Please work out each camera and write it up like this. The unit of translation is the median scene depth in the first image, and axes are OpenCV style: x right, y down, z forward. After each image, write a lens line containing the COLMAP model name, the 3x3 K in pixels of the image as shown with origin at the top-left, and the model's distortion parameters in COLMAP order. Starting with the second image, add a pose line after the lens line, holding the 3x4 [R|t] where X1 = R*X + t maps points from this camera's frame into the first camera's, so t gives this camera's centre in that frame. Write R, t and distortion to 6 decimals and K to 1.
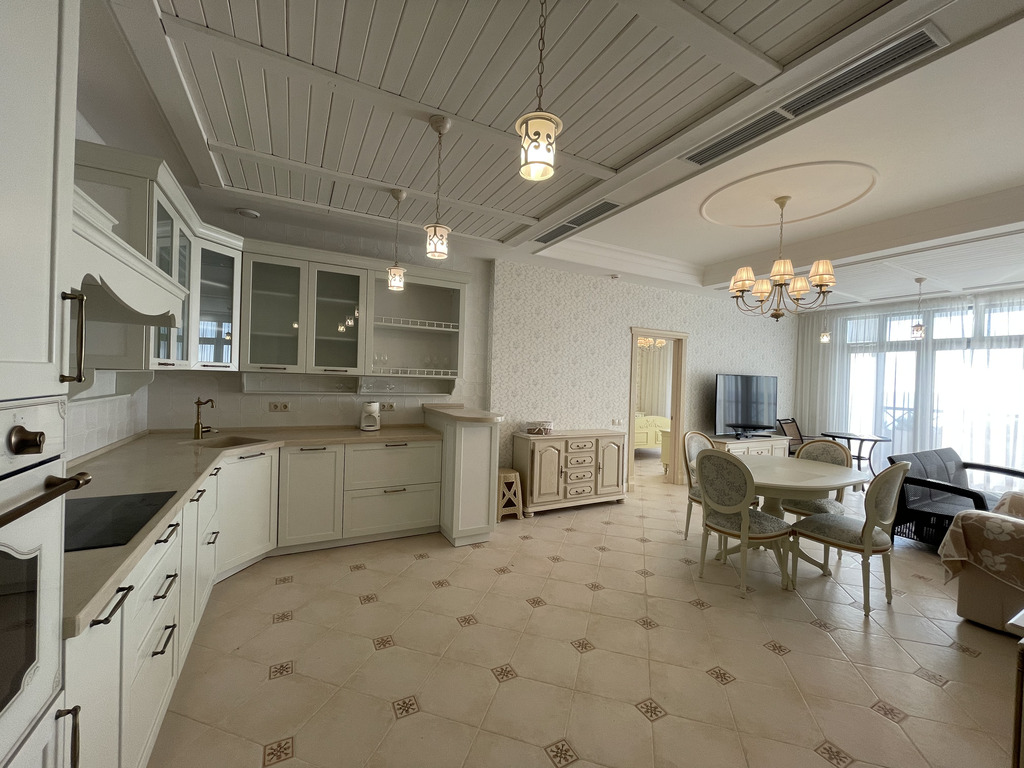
lens RADIAL K [[412.4, 0, 508.2], [0, 412.4, 380.6], [0, 0, 1]] dist [-0.003362, 0.000390]
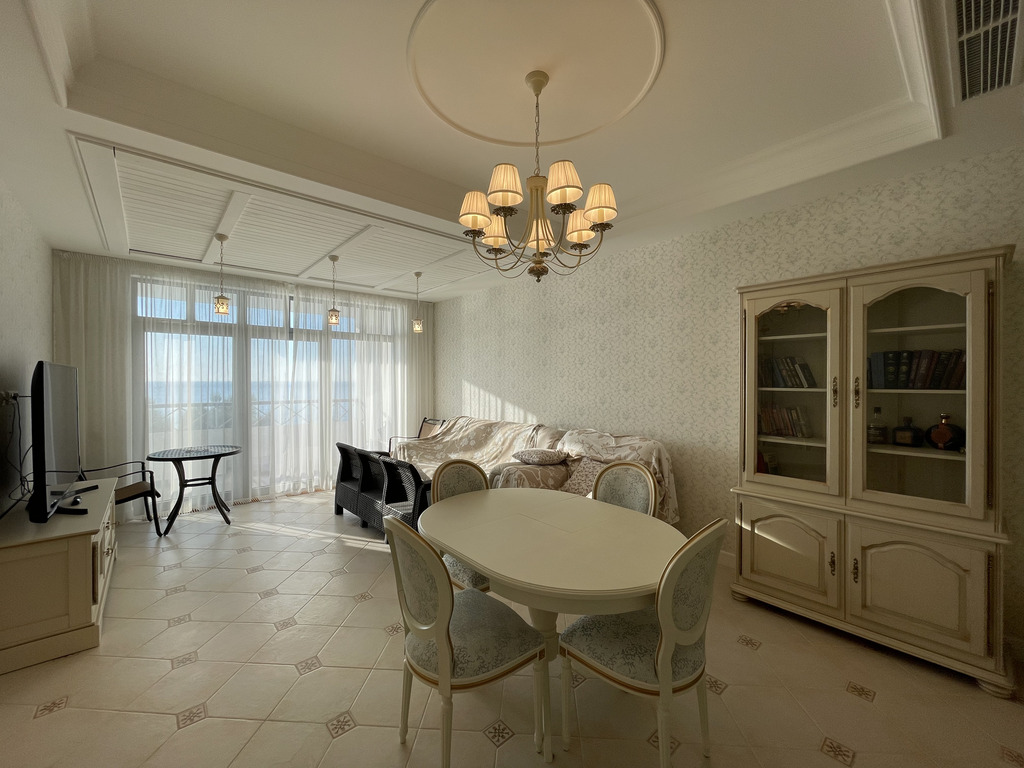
lens RADIAL K [[412.4, 0, 510.9], [0, 412.4, 379.5], [0, 0, 1]] dist [-0.003362, 0.000390]
pose [[-0.235685, -0.031985, 0.971303, 0.053577], [-0.002292, 0.999474, 0.032356, -0.019932], [-0.971827, 0.005400, -0.235634, 1.017910]]
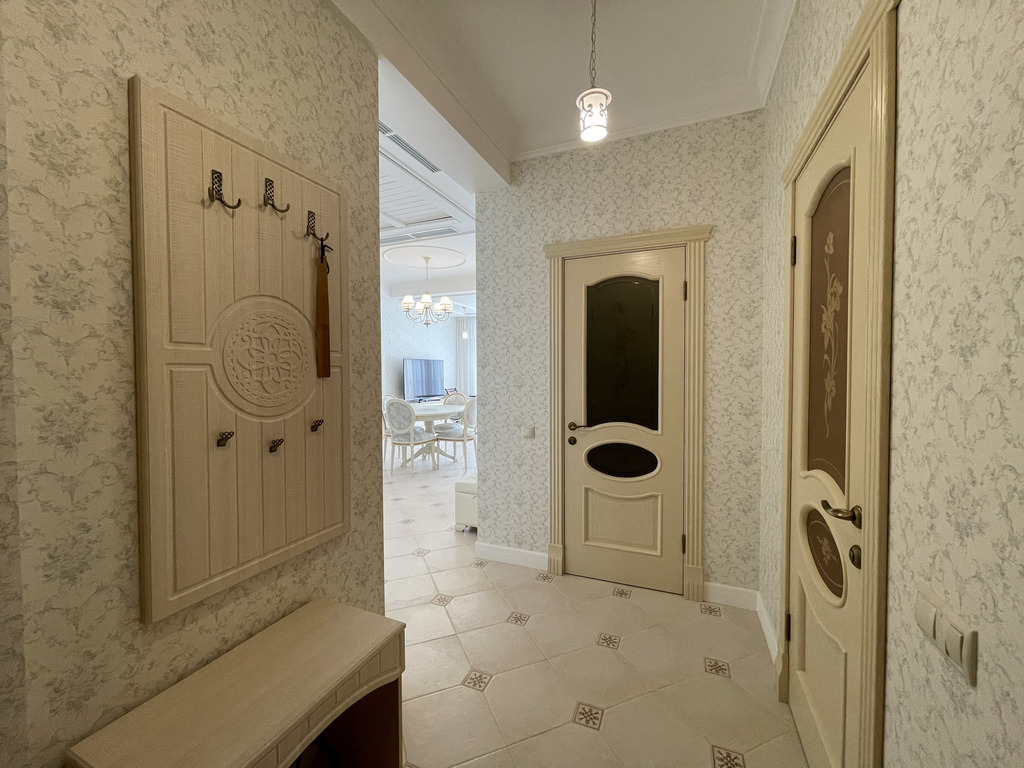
lens RADIAL K [[412.4, 0, 509.4], [0, 412.4, 387.3], [0, 0, 1]] dist [-0.003362, 0.000390]
pose [[0.774736, -0.057401, 0.629674, -0.184207], [0.028684, 0.998036, 0.055689, 0.023506], [-0.631634, -0.025083, 0.774861, -0.541645]]
